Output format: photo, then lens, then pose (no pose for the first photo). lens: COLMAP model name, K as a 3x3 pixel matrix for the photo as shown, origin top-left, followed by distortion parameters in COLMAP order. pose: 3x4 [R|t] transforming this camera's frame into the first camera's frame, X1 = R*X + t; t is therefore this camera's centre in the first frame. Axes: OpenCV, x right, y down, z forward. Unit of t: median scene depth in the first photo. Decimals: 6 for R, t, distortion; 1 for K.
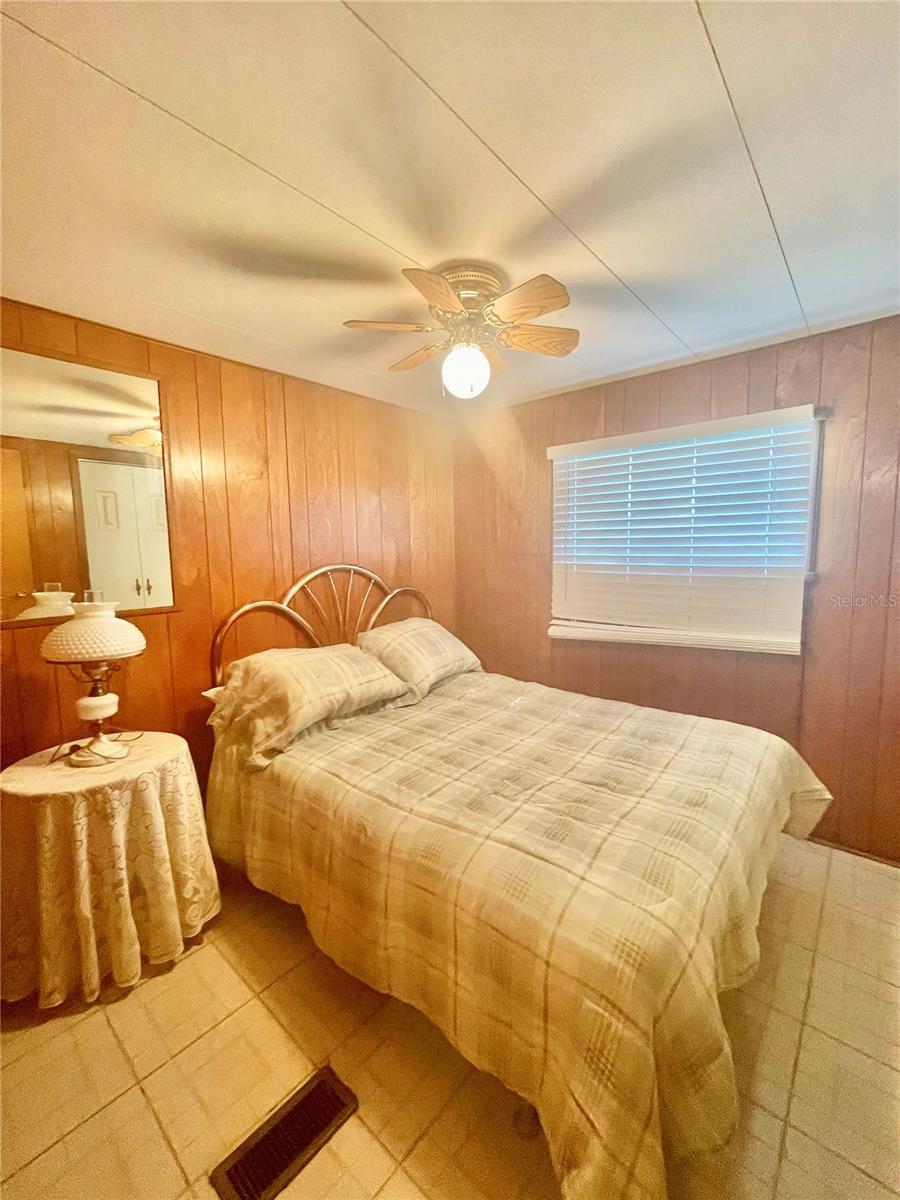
lens RADIAL K [[490.7, 0, 457.6], [0, 490.7, 599.3], [0, 0, 1]] dist [0.006000, -0.001989]
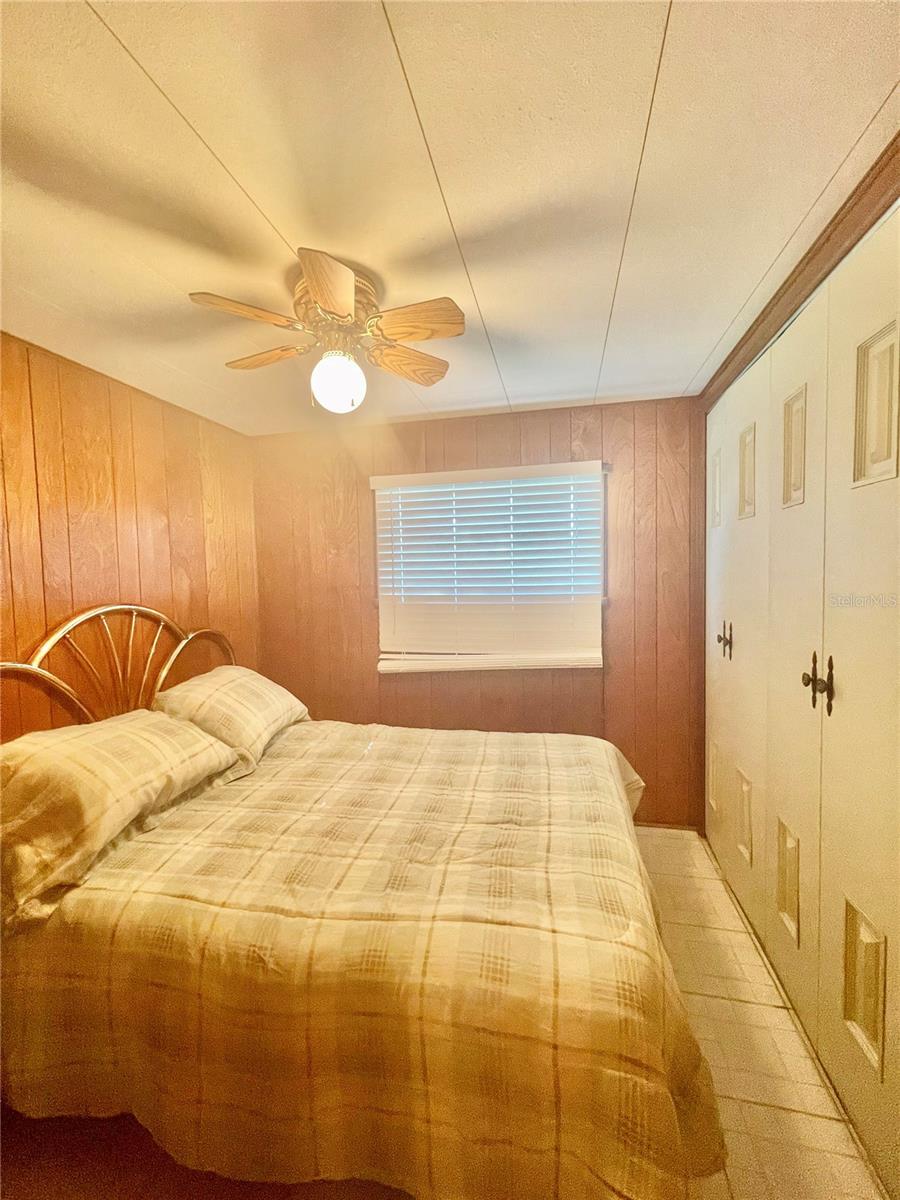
lens RADIAL K [[490.7, 0, 451.0], [0, 490.7, 597.4], [0, 0, 1]] dist [0.006000, -0.001989]
pose [[0.882769, -0.028798, 0.468924, -0.199051], [0.060413, 0.996791, -0.052512, -0.015823], [-0.465908, 0.074685, 0.881676, 0.130059]]
